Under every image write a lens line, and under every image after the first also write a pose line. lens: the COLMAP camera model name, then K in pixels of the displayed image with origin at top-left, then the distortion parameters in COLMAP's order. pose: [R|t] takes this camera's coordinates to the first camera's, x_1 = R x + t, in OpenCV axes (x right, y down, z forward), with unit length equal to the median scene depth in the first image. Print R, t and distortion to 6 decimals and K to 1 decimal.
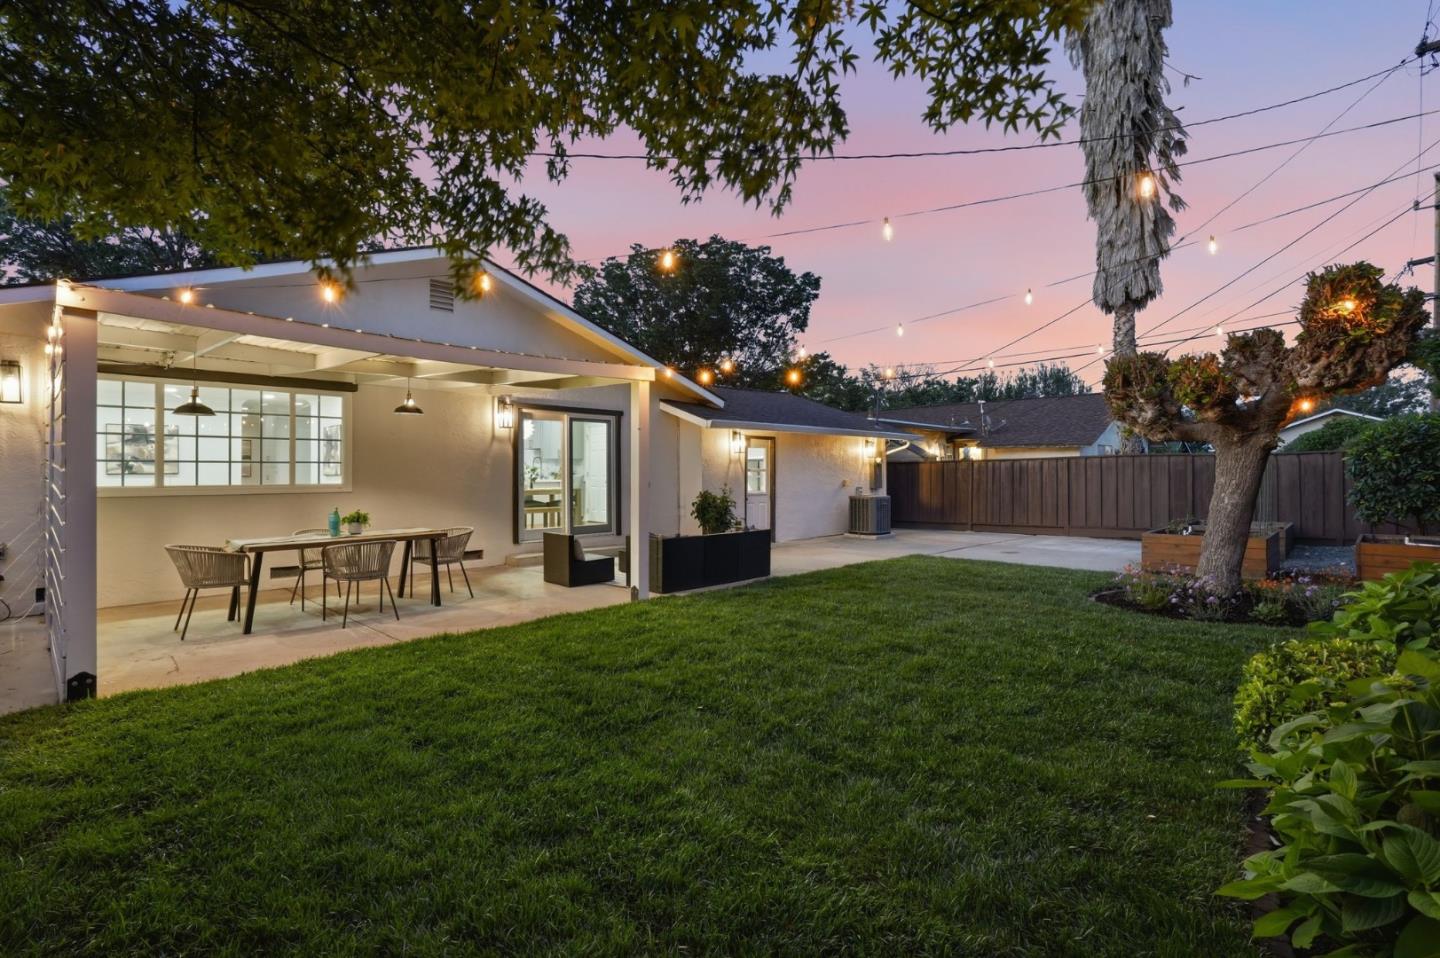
lens RADIAL K [[675.5, 0, 714.9], [0, 675.5, 466.7], [0, 0, 1]] dist [0.001508, 0.000924]
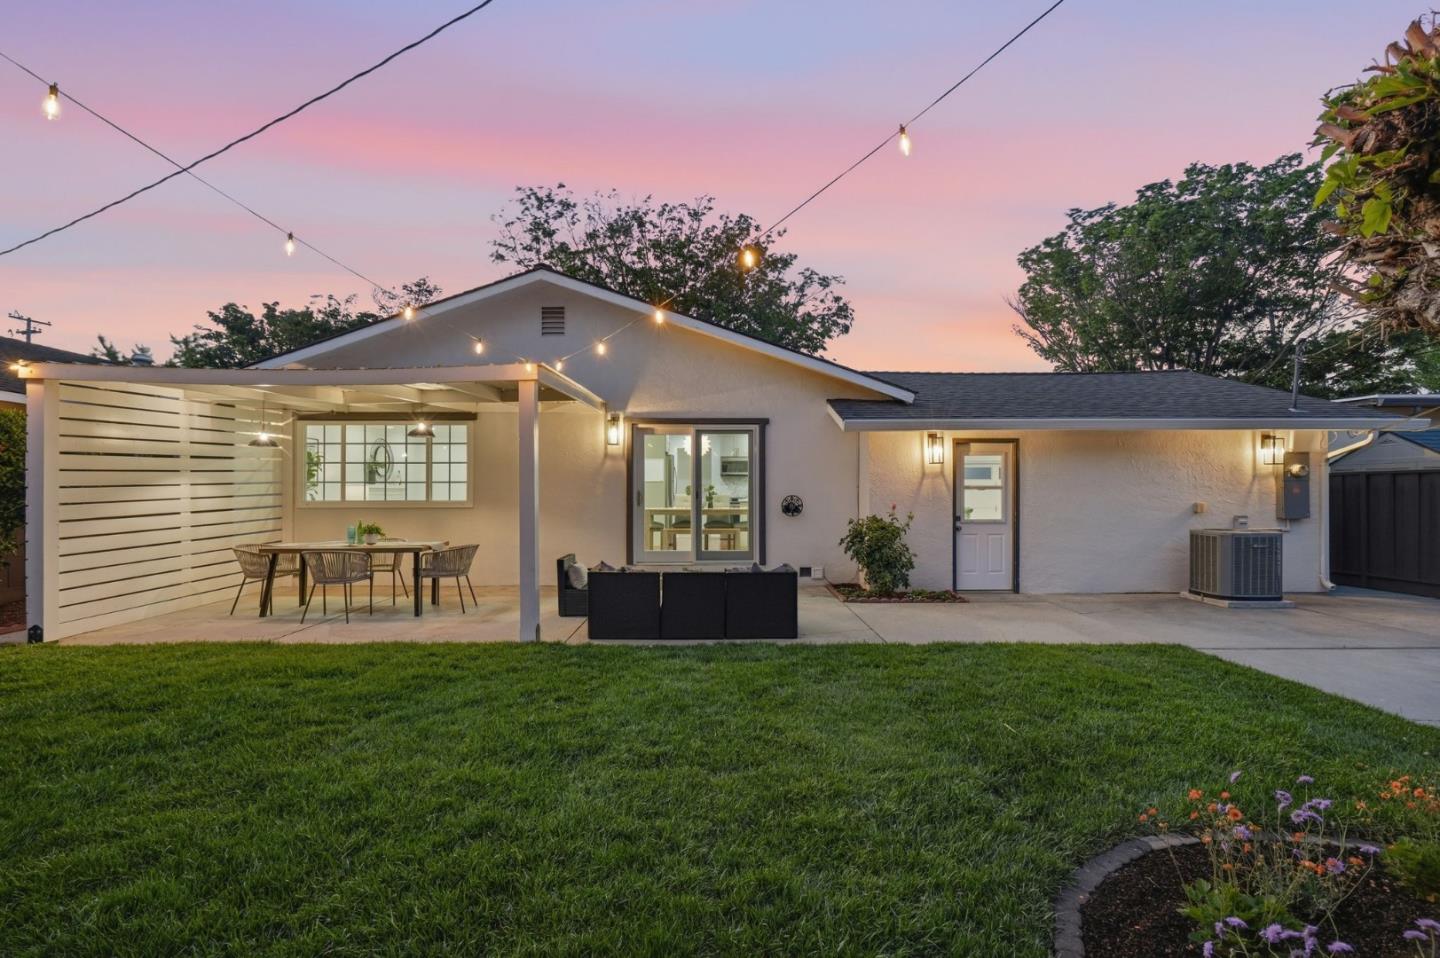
lens RADIAL K [[675.5, 0, 714.9], [0, 675.5, 466.7], [0, 0, 1]] dist [0.001508, 0.000924]
pose [[0.705526, -0.024577, -0.708258, 0.438146], [0.006160, 0.999573, -0.028549, 0.002661], [0.708657, 0.015780, 0.705376, 0.369605]]
